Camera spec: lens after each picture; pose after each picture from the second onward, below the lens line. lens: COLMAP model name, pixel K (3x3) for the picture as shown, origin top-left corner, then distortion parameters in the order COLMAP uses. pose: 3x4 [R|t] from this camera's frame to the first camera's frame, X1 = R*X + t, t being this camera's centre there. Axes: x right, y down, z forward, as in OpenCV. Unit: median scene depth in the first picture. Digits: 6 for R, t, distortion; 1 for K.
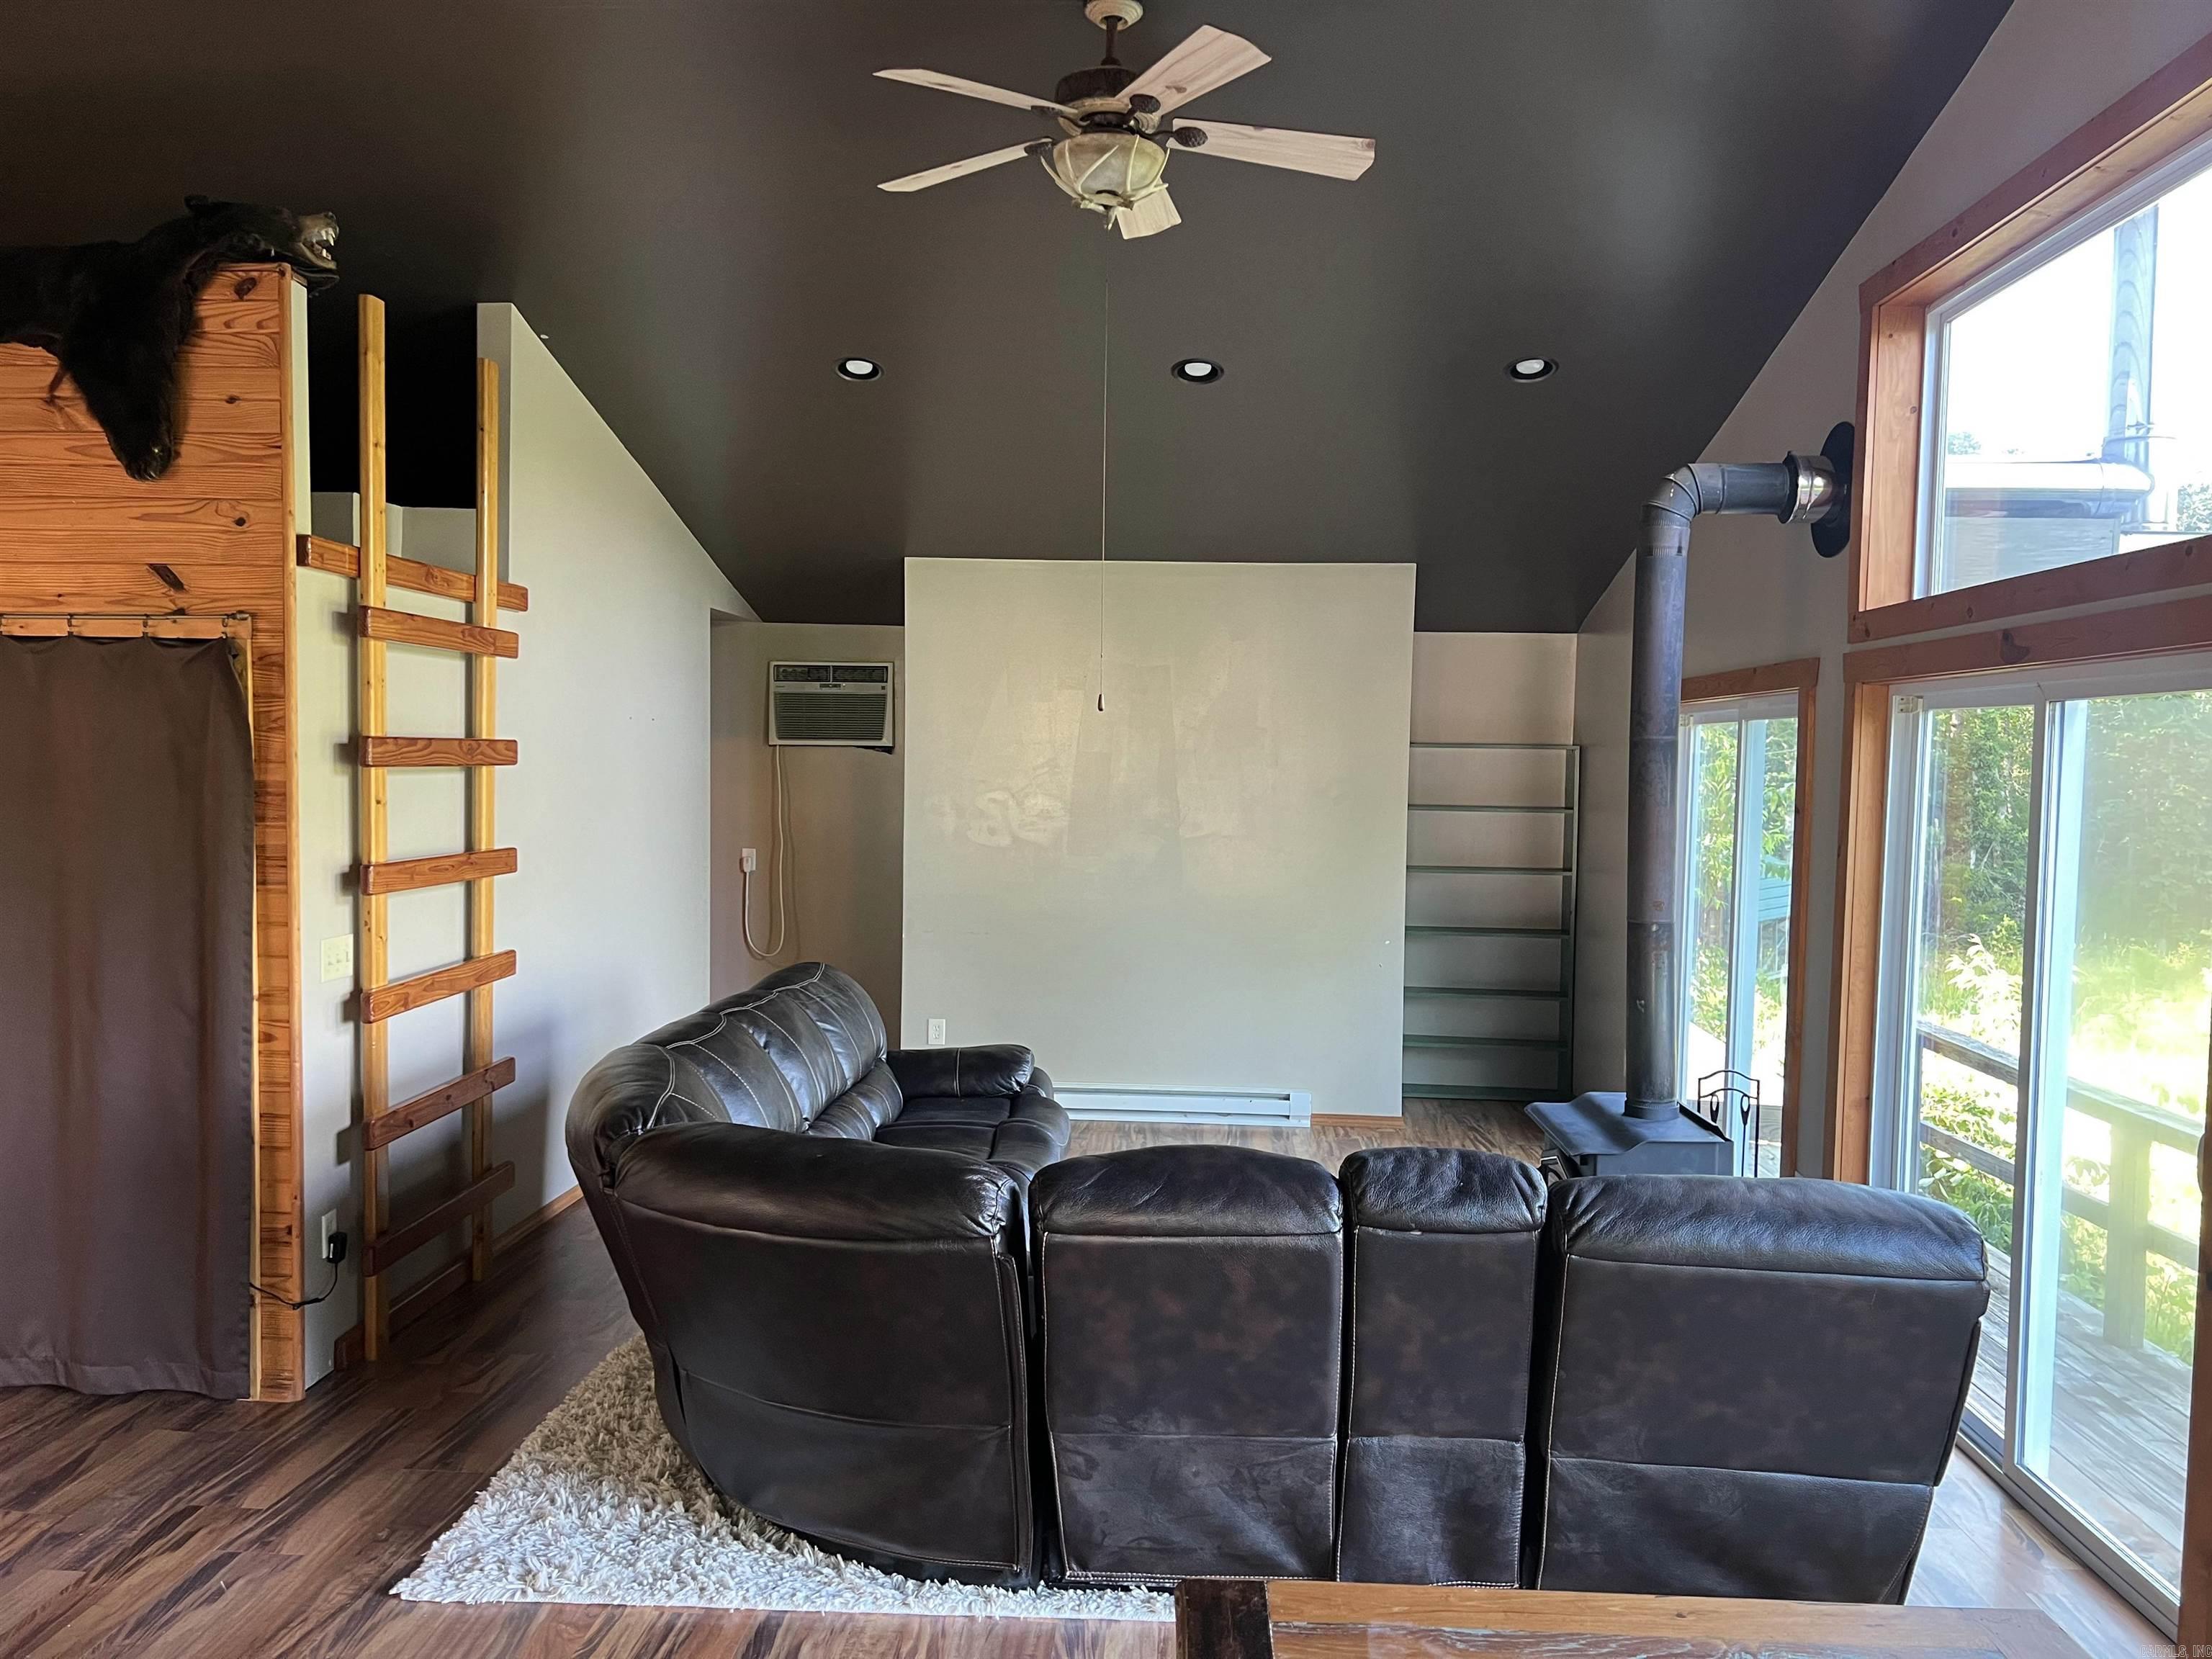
lens RADIAL K [[1664.9, 0, 1102.4], [0, 1664.9, 834.4], [0, 0, 1]] dist [0.061851, -0.057886]
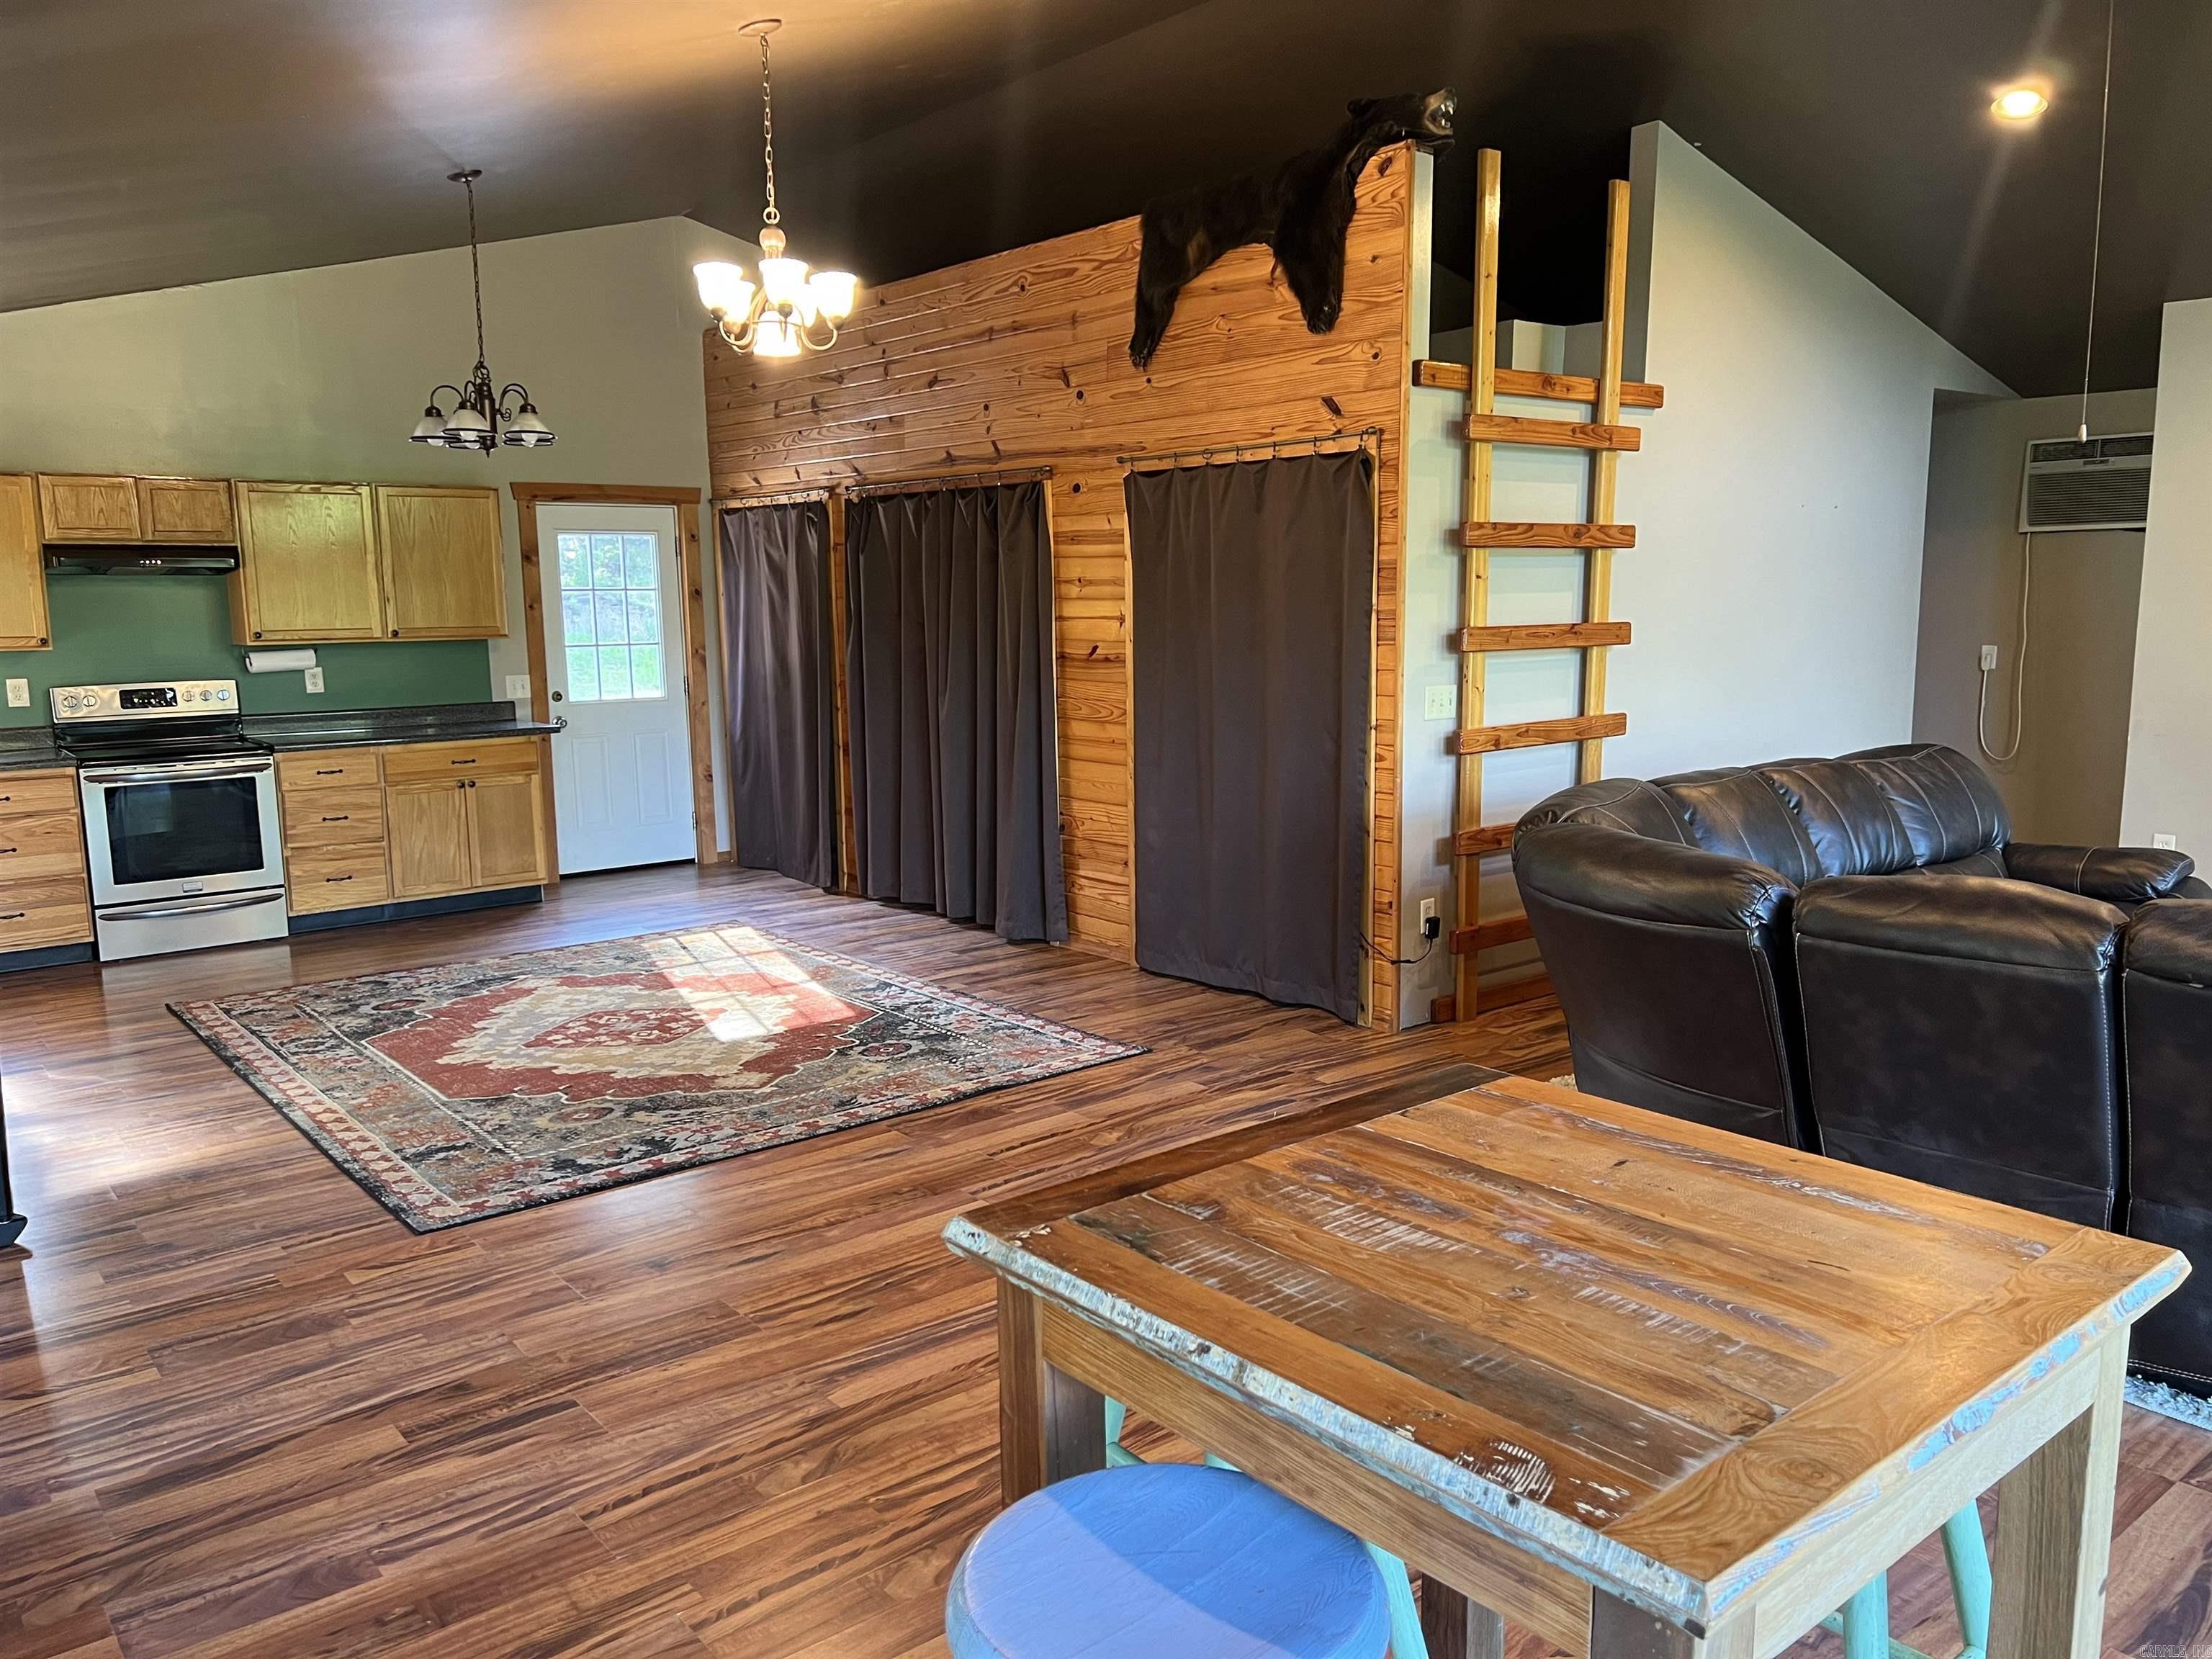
lens RADIAL K [[1664.9, 0, 1112.5], [0, 1664.9, 838.8], [0, 0, 1]] dist [0.061851, -0.057886]
pose [[0.681680, 0.089137, -0.726200, 0.314624], [-0.016276, 0.994153, 0.106748, 0.048146], [0.731469, -0.060948, 0.679145, -0.041866]]
